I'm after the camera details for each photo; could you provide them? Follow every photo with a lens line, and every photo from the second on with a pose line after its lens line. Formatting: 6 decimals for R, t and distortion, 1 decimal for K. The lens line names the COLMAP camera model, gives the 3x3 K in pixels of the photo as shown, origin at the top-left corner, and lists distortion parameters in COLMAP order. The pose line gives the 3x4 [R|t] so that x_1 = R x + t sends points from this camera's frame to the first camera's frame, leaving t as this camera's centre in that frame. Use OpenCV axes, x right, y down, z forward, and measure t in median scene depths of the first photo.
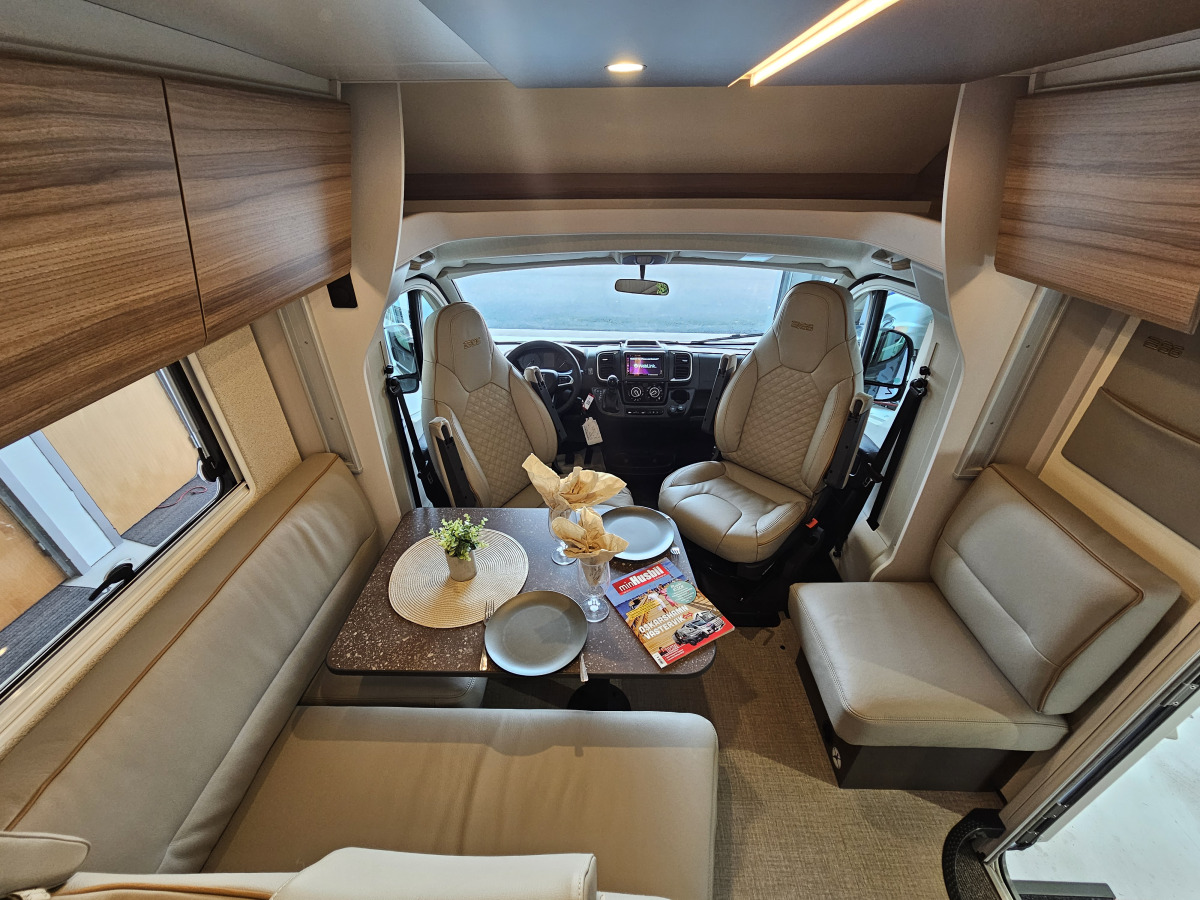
lens RADIAL K [[487.6, 0, 599.9], [0, 487.6, 451.4], [0, 0, 1]] dist [0.000629, -0.000007]
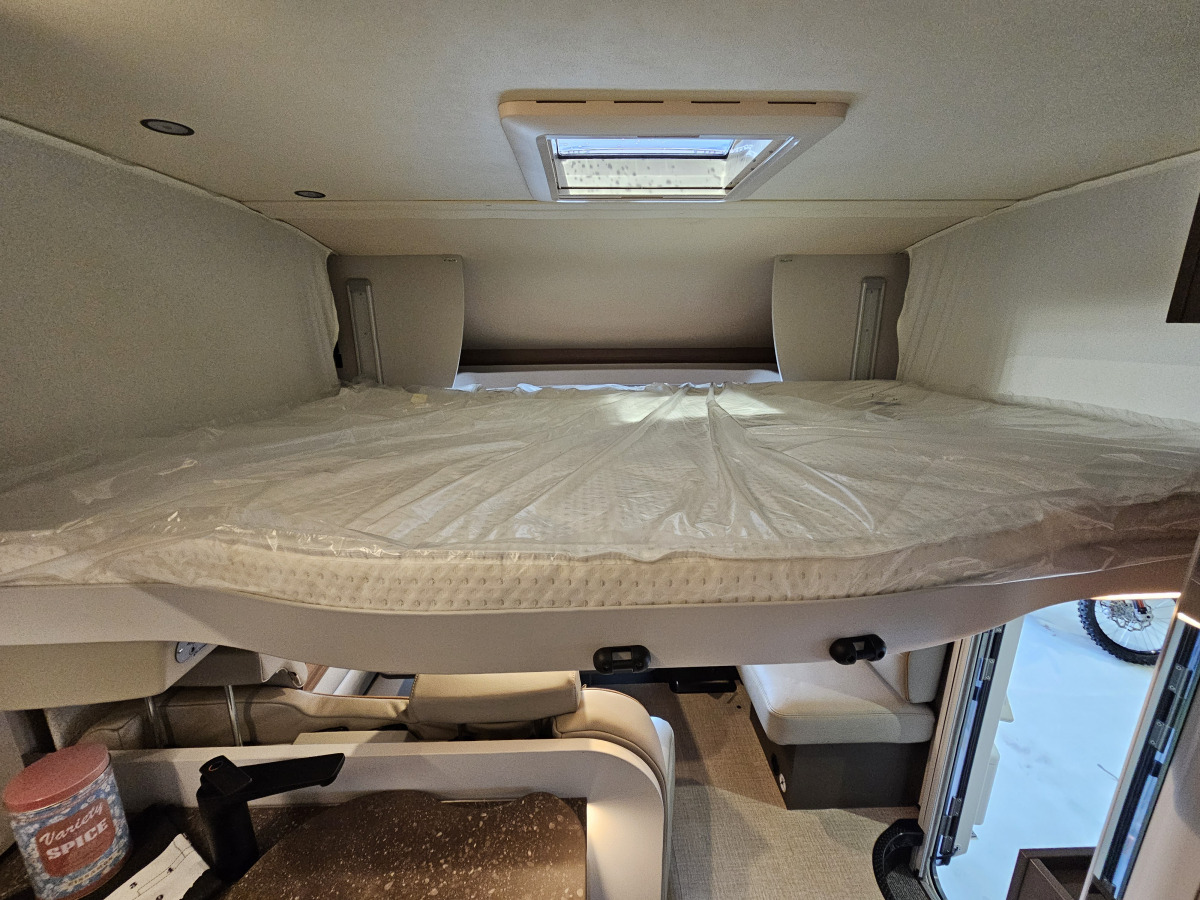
lens RADIAL K [[487.6, 0, 600.5], [0, 487.6, 450.8], [0, 0, 1]] dist [0.000629, -0.000007]
pose [[0.998741, -0.016098, 0.047513, -0.004522], [0.029718, 0.952893, -0.301847, 0.211297], [-0.040416, 0.302879, 0.952172, -0.387096]]
